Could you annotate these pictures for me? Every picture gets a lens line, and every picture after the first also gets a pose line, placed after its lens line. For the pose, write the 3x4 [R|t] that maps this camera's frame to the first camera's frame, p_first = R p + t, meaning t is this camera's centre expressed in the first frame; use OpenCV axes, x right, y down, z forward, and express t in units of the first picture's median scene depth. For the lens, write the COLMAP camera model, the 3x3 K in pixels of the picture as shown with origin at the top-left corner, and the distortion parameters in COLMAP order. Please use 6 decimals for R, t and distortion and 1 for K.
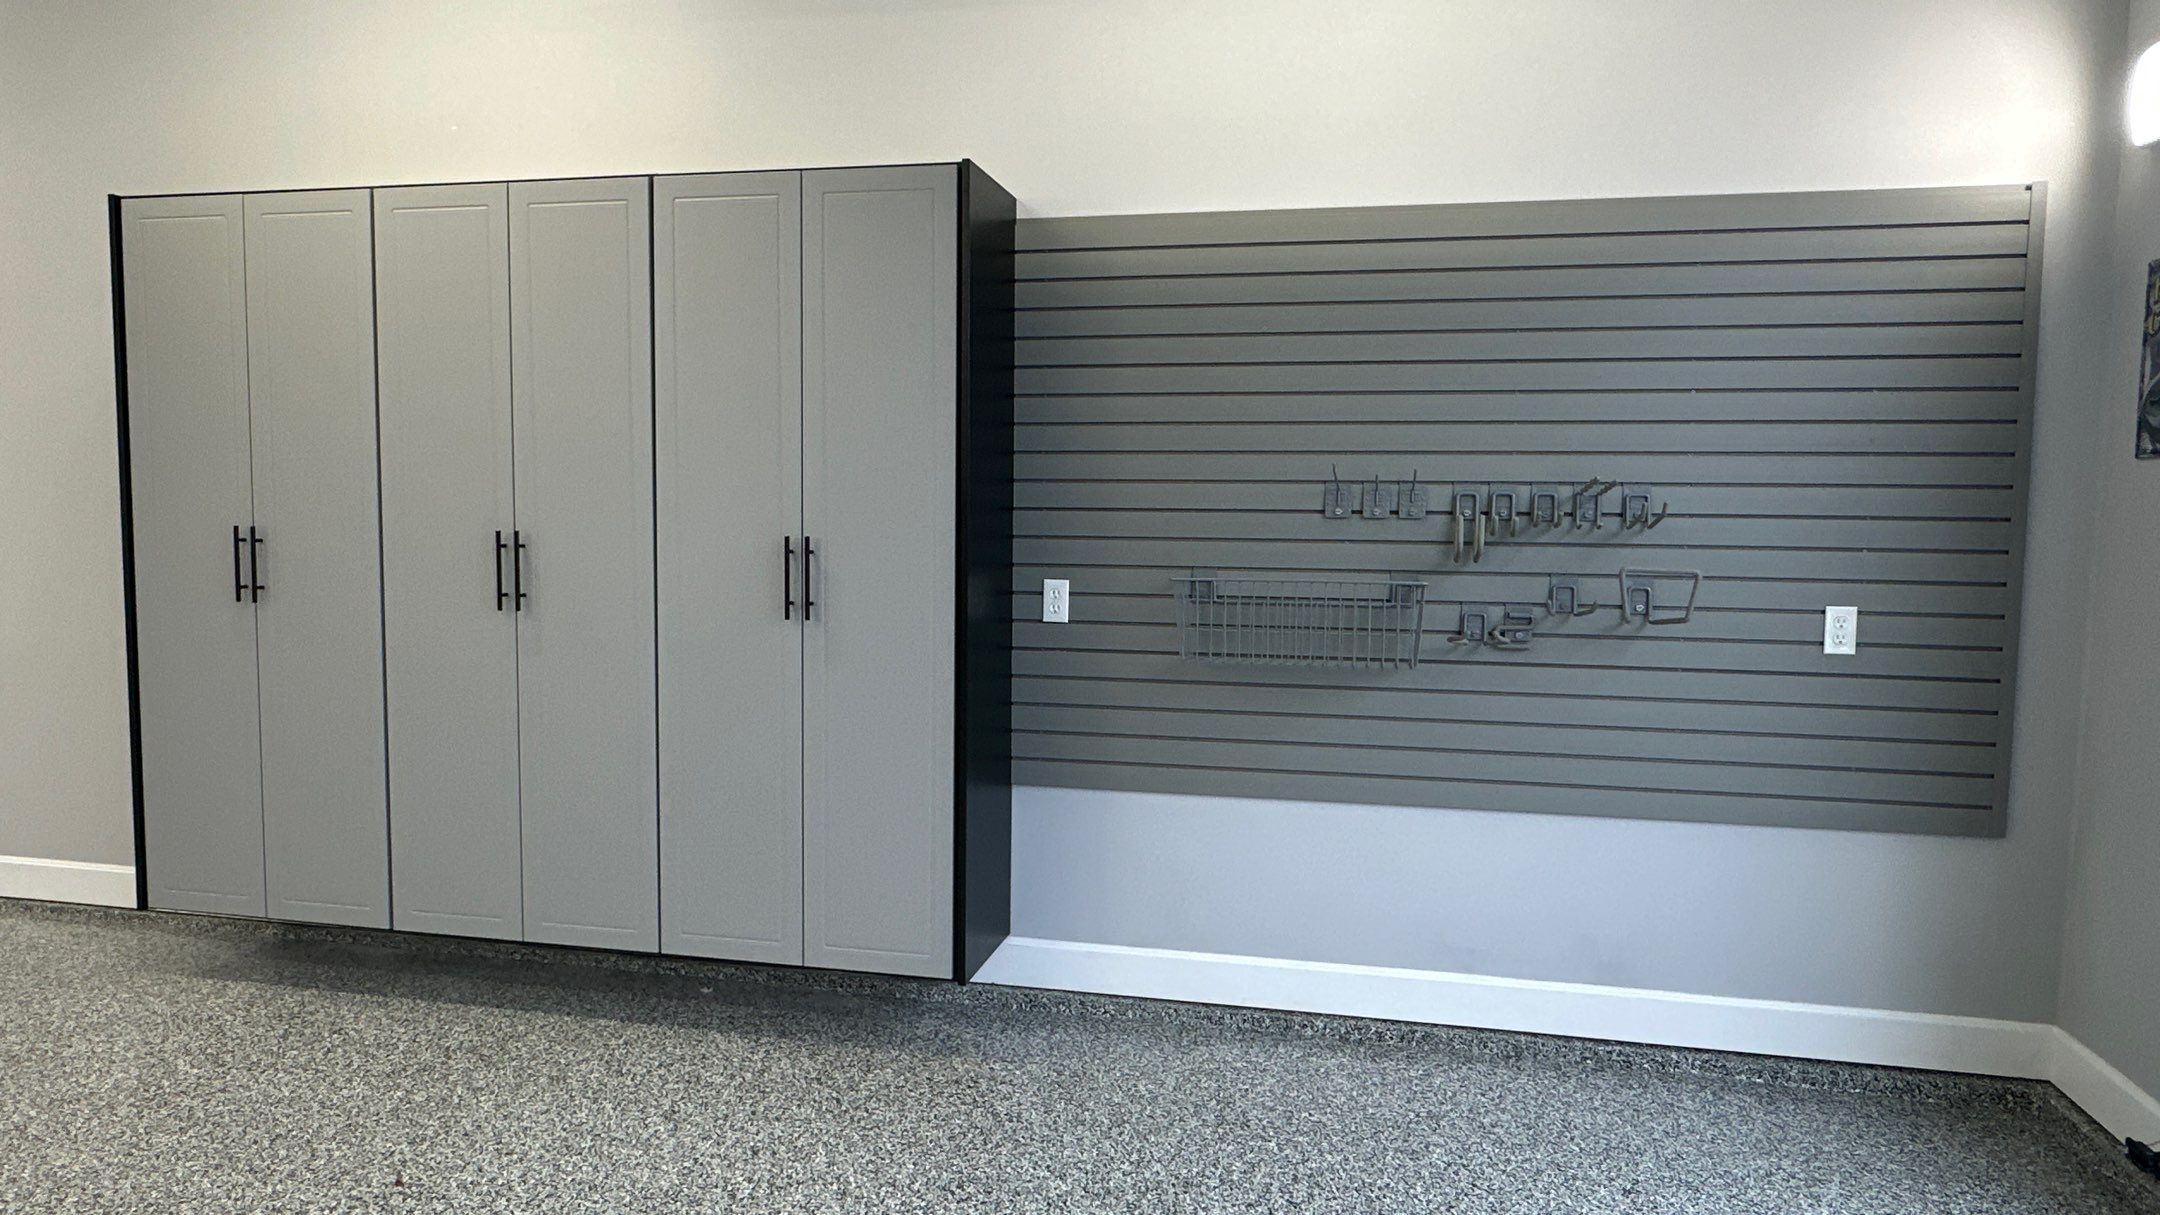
lens RADIAL K [[1373.4, 0, 1081.7], [0, 1373.4, 612.4], [0, 0, 1]] dist [-0.009475, 0.005371]
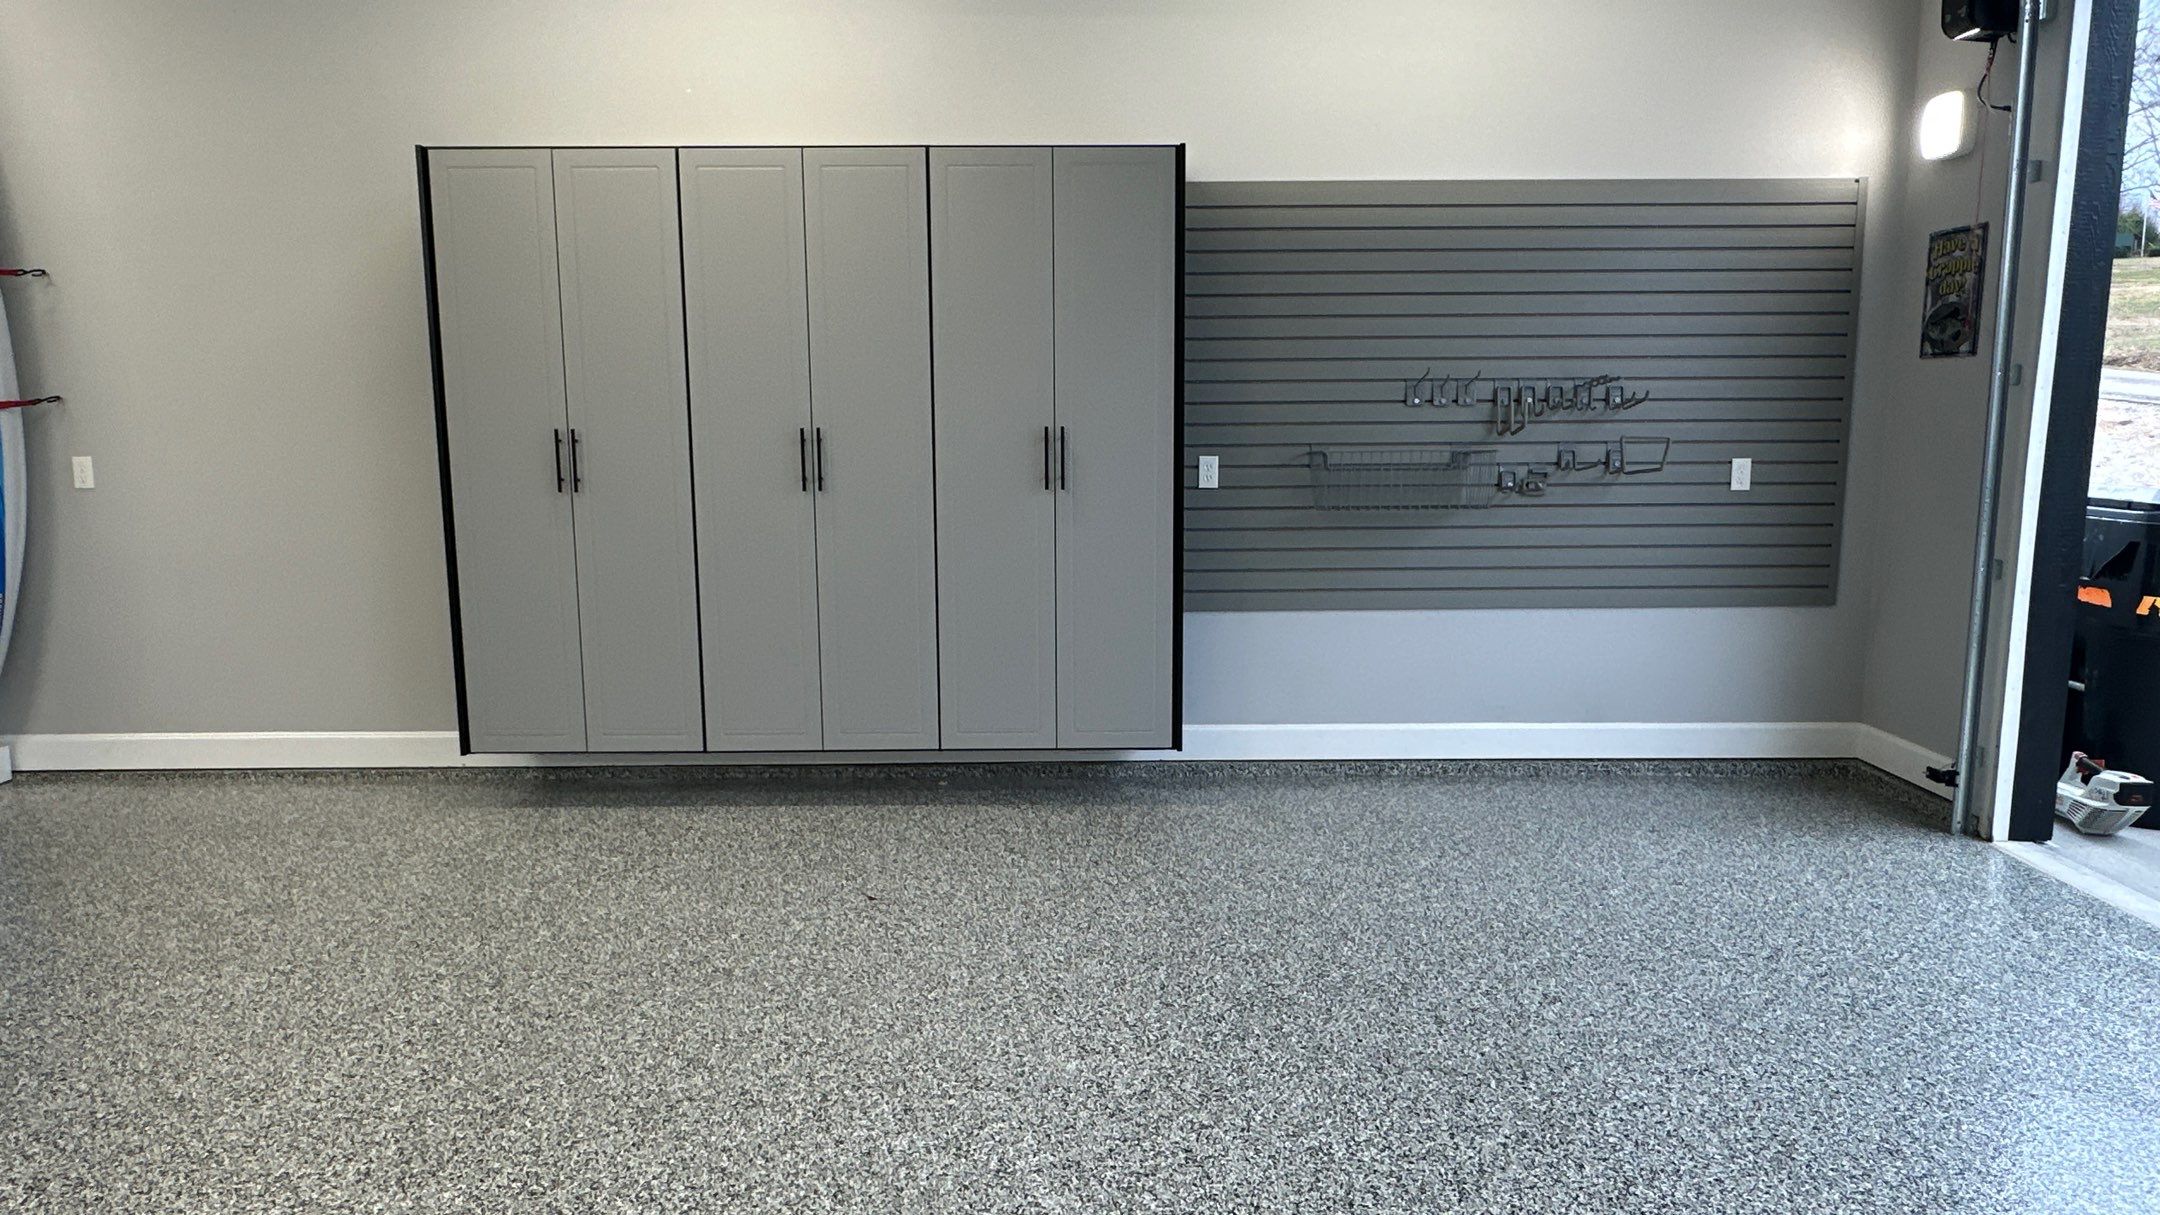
lens RADIAL K [[1373.4, 0, 1083.5], [0, 1373.4, 614.6], [0, 0, 1]] dist [-0.009475, 0.005371]
pose [[0.975227, -0.050800, 0.215294, -0.464894], [0.034377, 0.996254, 0.079353, 0.021008], [-0.218519, -0.069986, 0.973320, -0.310214]]
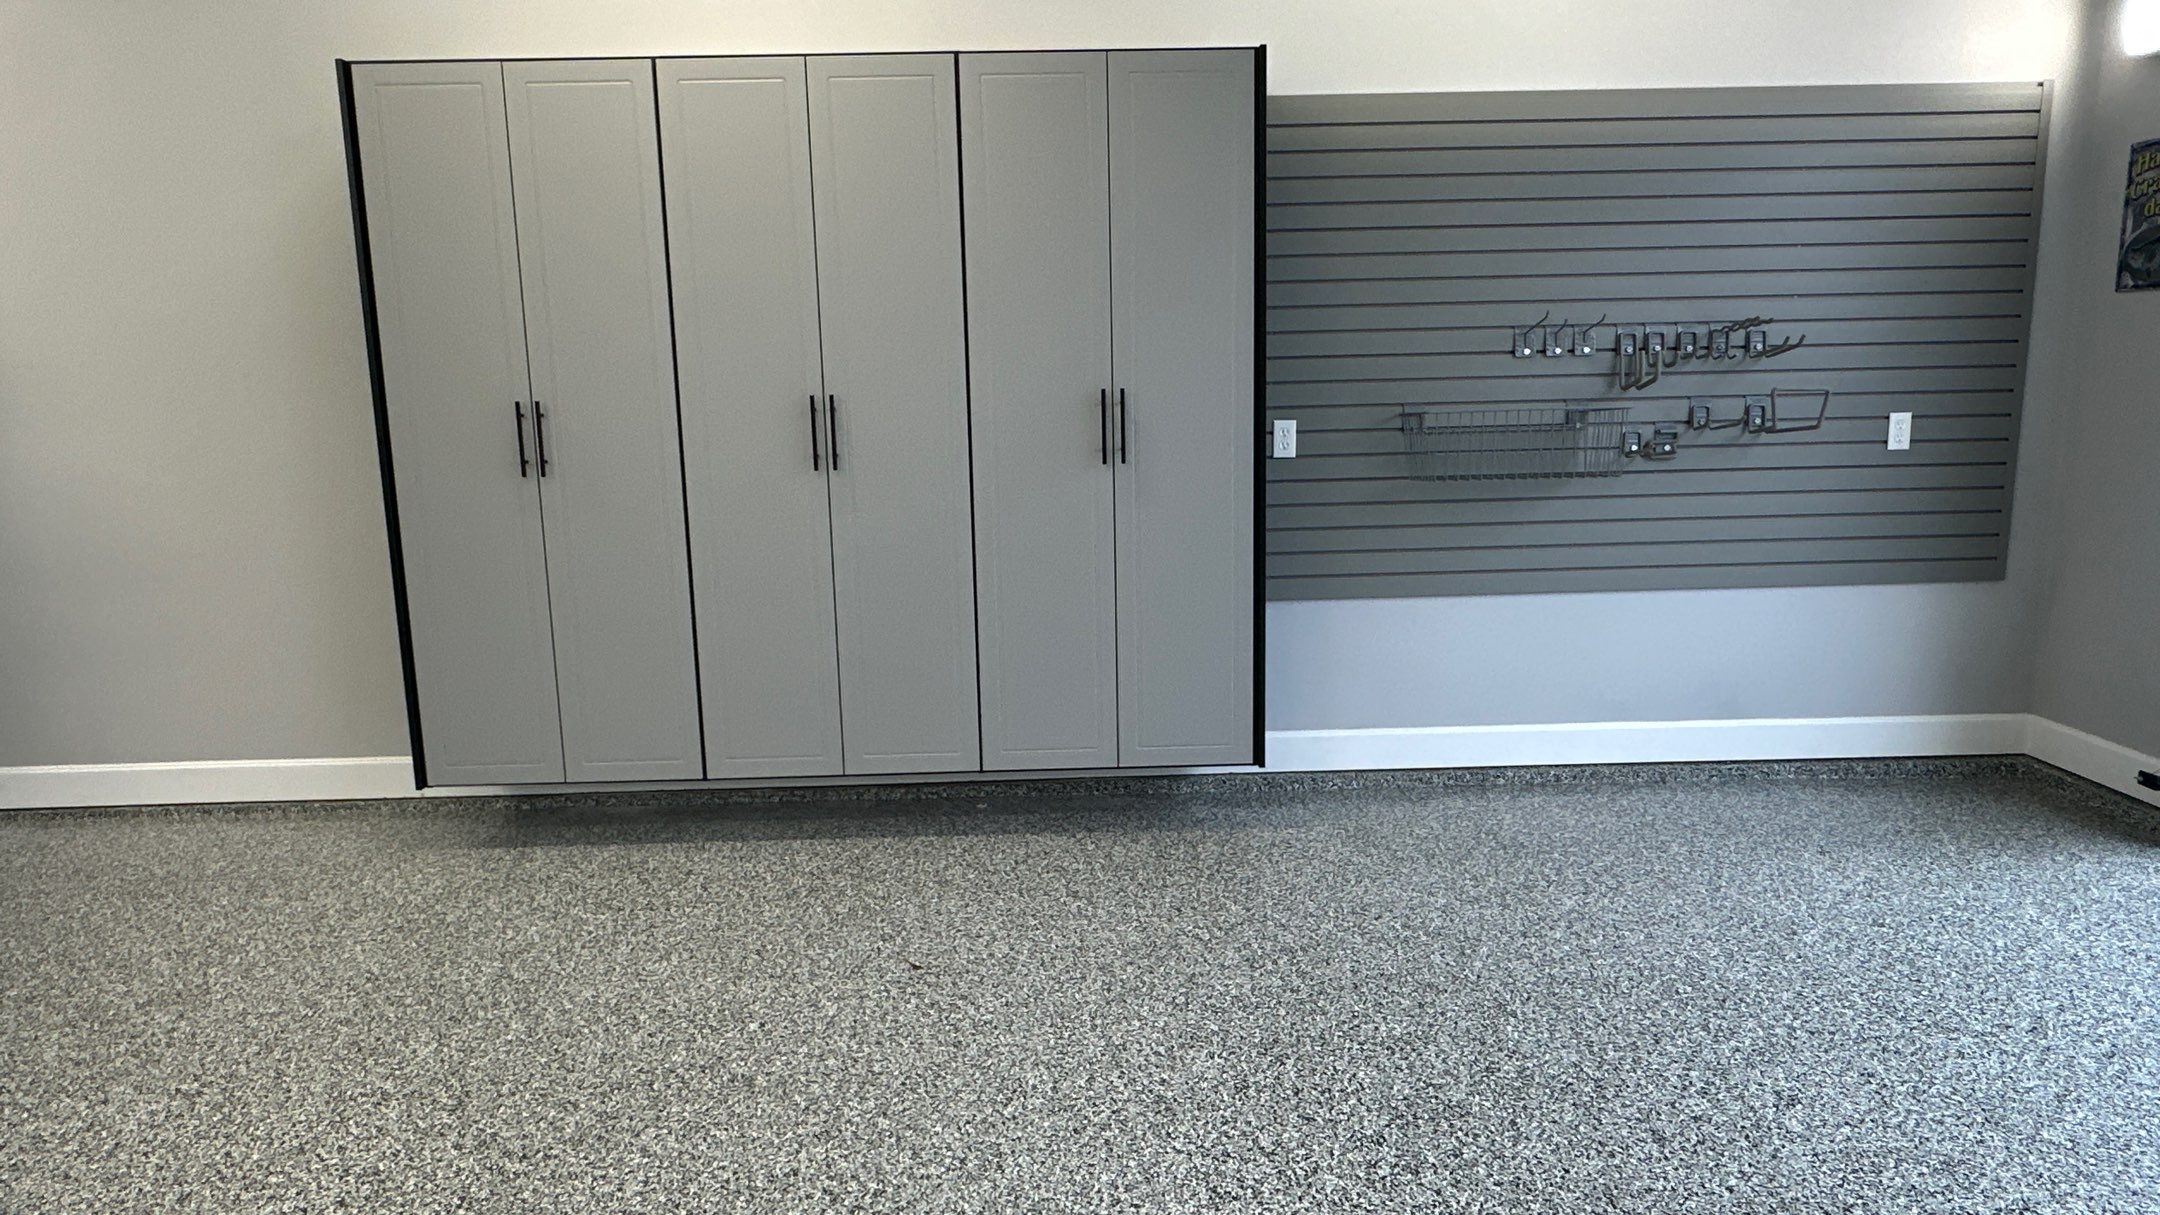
lens RADIAL K [[1373.4, 0, 1082.7], [0, 1373.4, 613.5], [0, 0, 1]] dist [-0.009475, 0.005371]
pose [[0.971323, -0.074623, 0.225749, -0.486191], [0.051503, 0.992964, 0.106631, 0.005984], [-0.232118, -0.091946, 0.968332, -0.095112]]
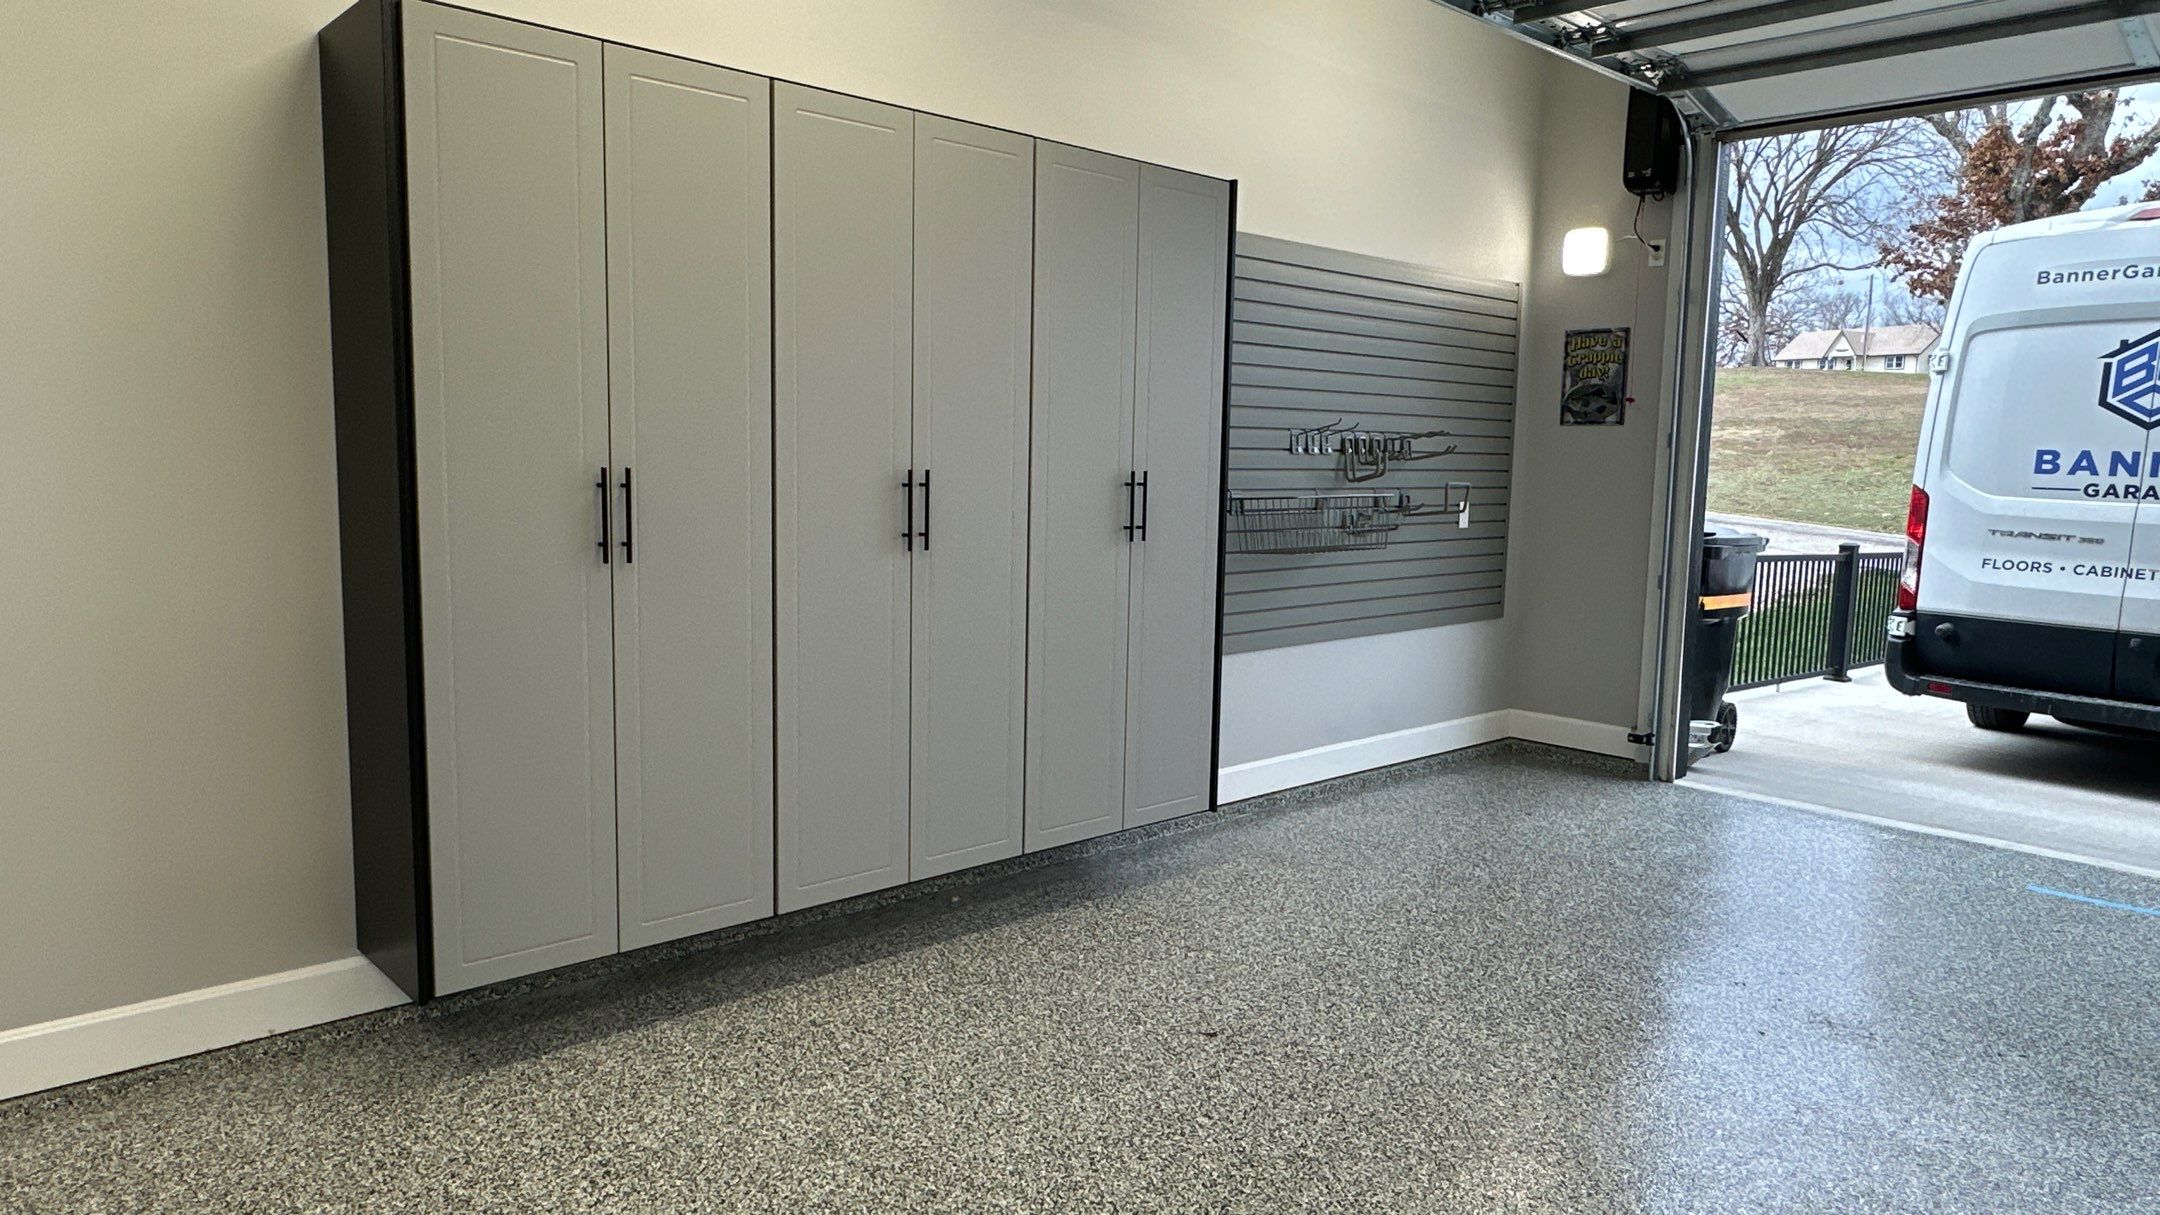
lens RADIAL K [[1373.4, 0, 1083.5], [0, 1373.4, 615.5], [0, 0, 1]] dist [-0.009475, 0.005371]
pose [[0.571038, -0.099238, 0.814903, -1.193544], [0.050466, 0.995033, 0.085810, -0.034652], [-0.819371, -0.007876, 0.573210, 0.343616]]
